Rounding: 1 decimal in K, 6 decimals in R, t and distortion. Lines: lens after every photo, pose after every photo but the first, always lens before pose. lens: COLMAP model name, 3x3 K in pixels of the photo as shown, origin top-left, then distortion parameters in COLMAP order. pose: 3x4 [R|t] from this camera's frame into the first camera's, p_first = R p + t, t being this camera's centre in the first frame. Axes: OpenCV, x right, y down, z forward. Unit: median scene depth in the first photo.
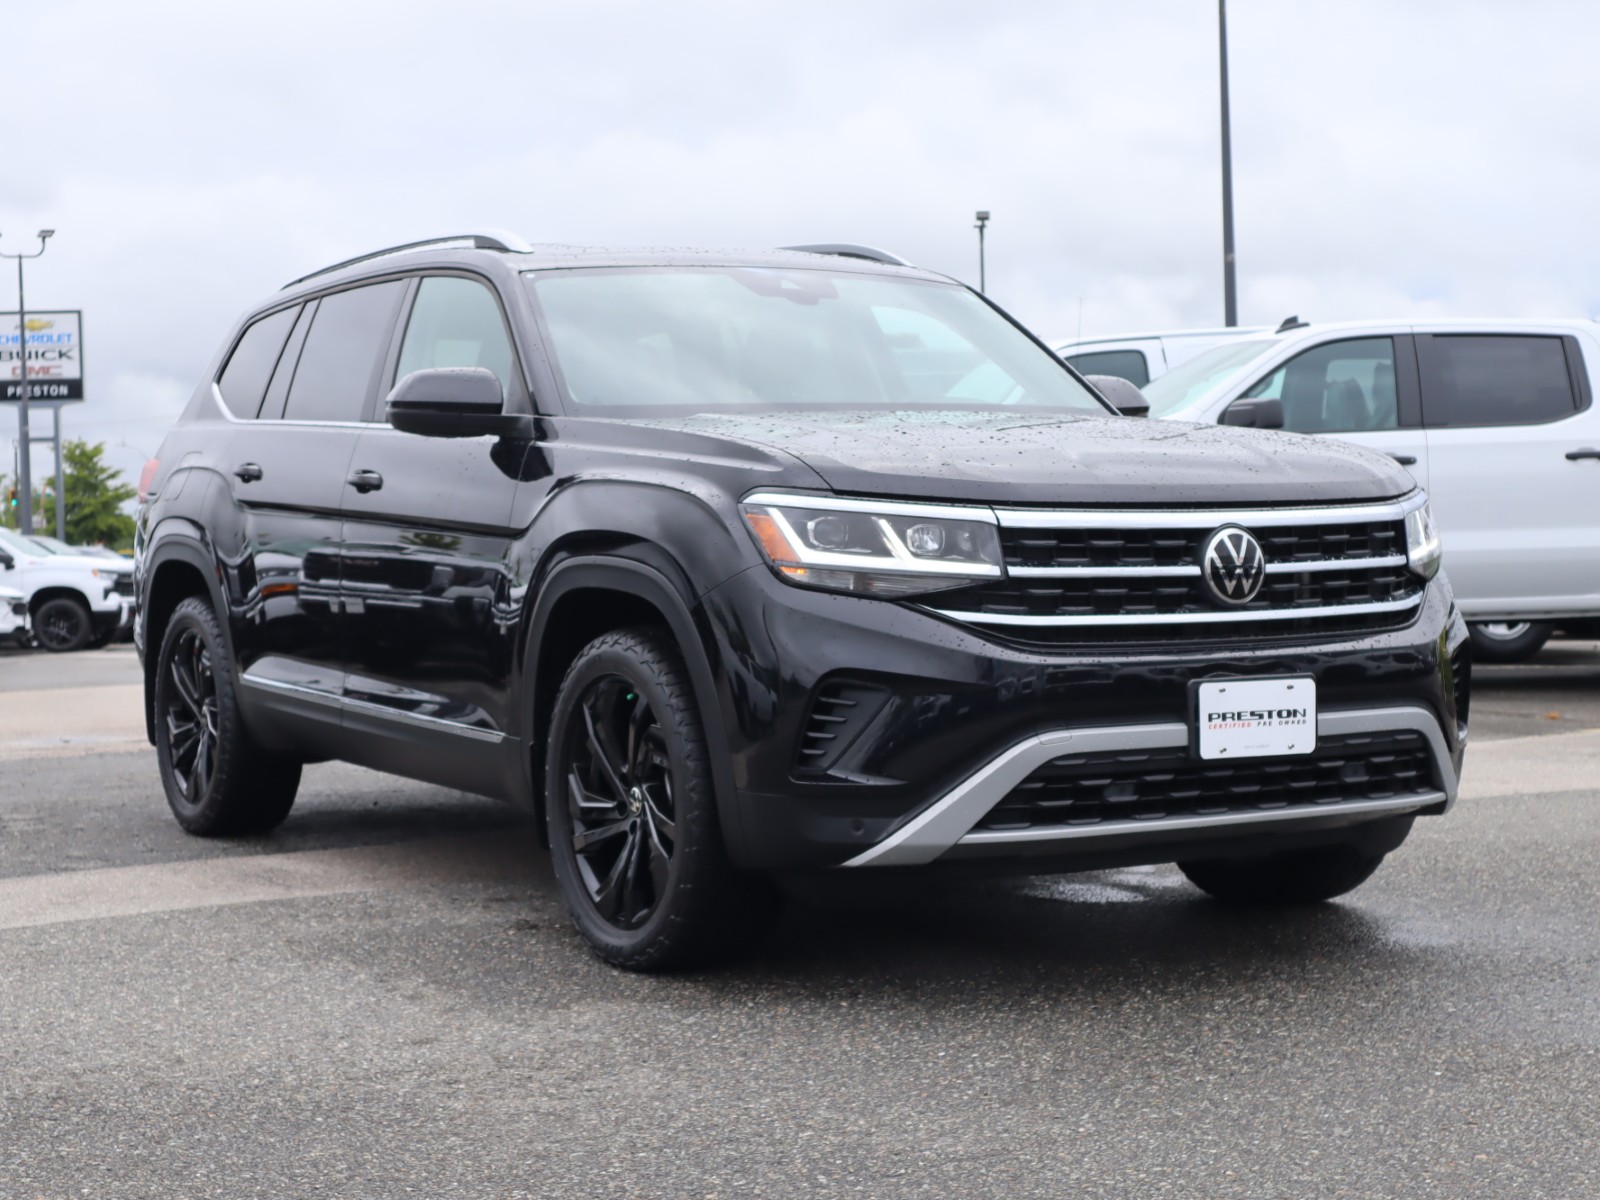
lens RADIAL K [[3337.9, 0, 800.0], [0, 3337.9, 600.0], [0, 0, 1]] dist [-0.000906, -0.185470]
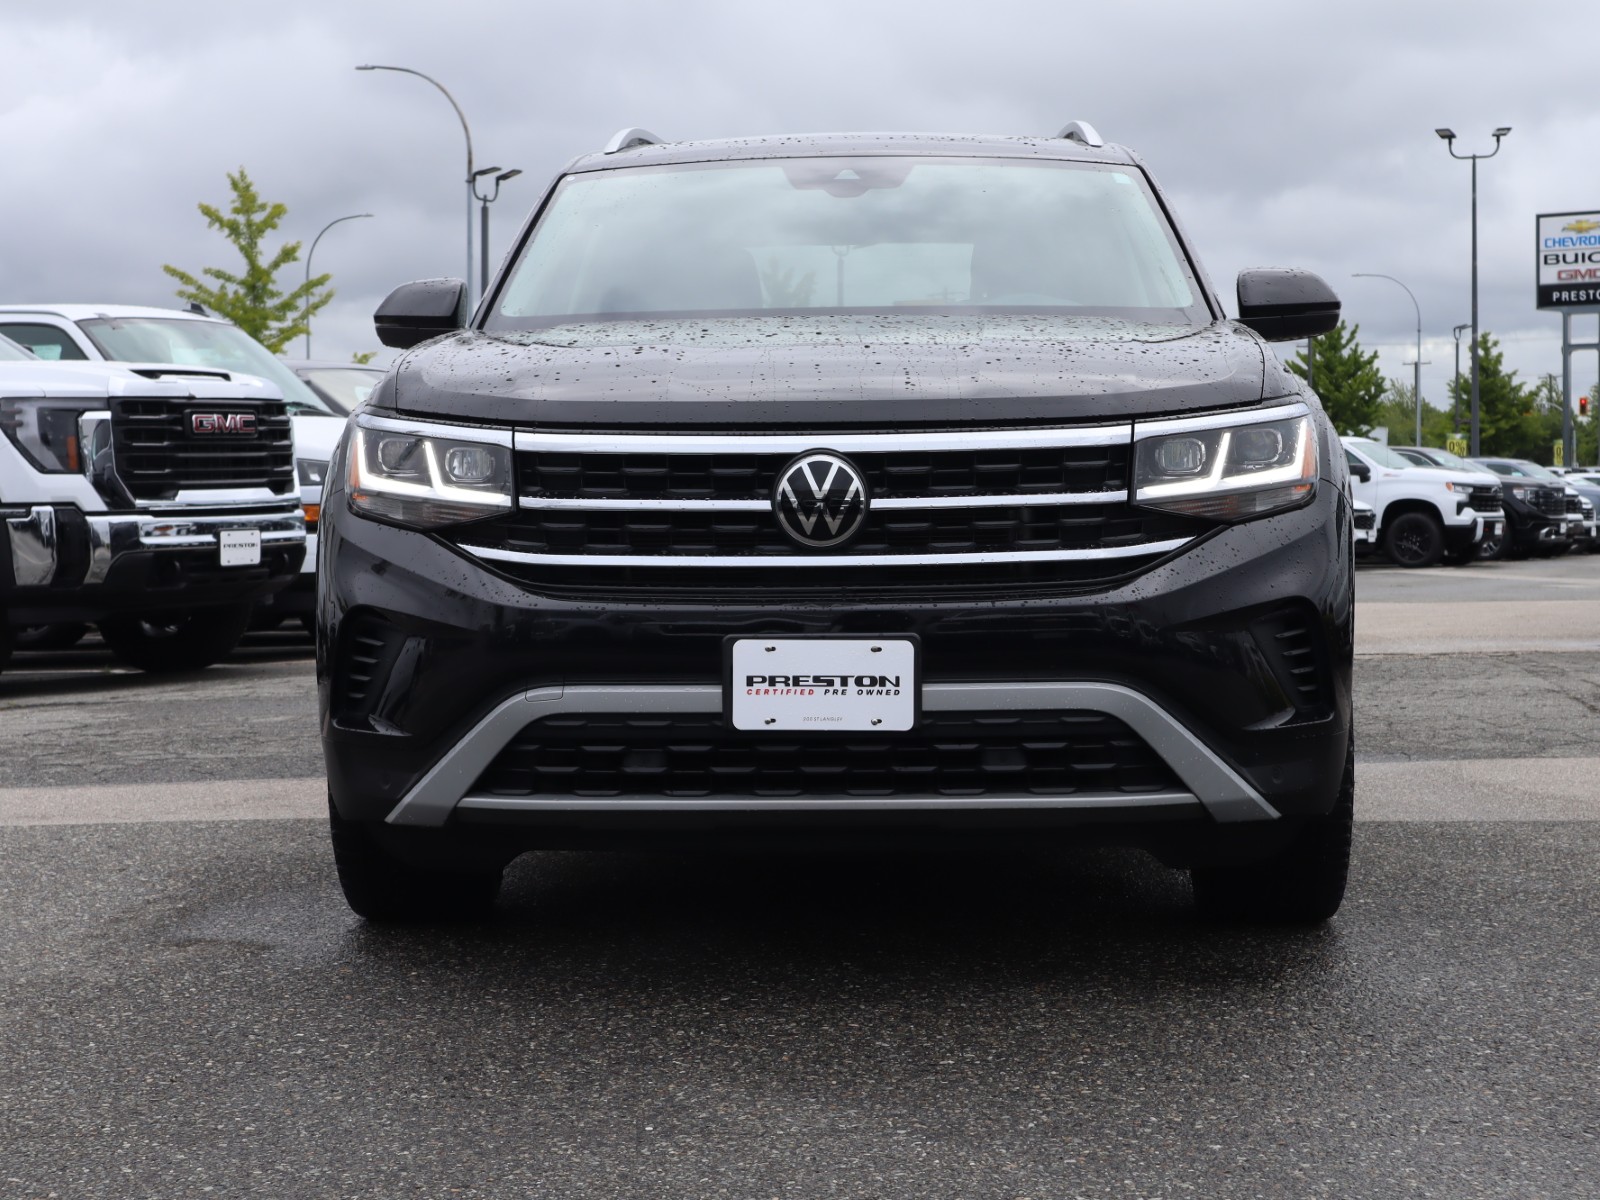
lens RADIAL K [[3337.9, 0, 800.0], [0, 3337.9, 600.0], [0, 0, 1]] dist [-0.000906, -0.185470]
pose [[0.769303, 0.035762, -0.637882, 0.657260], [-0.017490, 0.999237, 0.034928, -0.014297], [0.638644, -0.015714, 0.769342, 0.359955]]
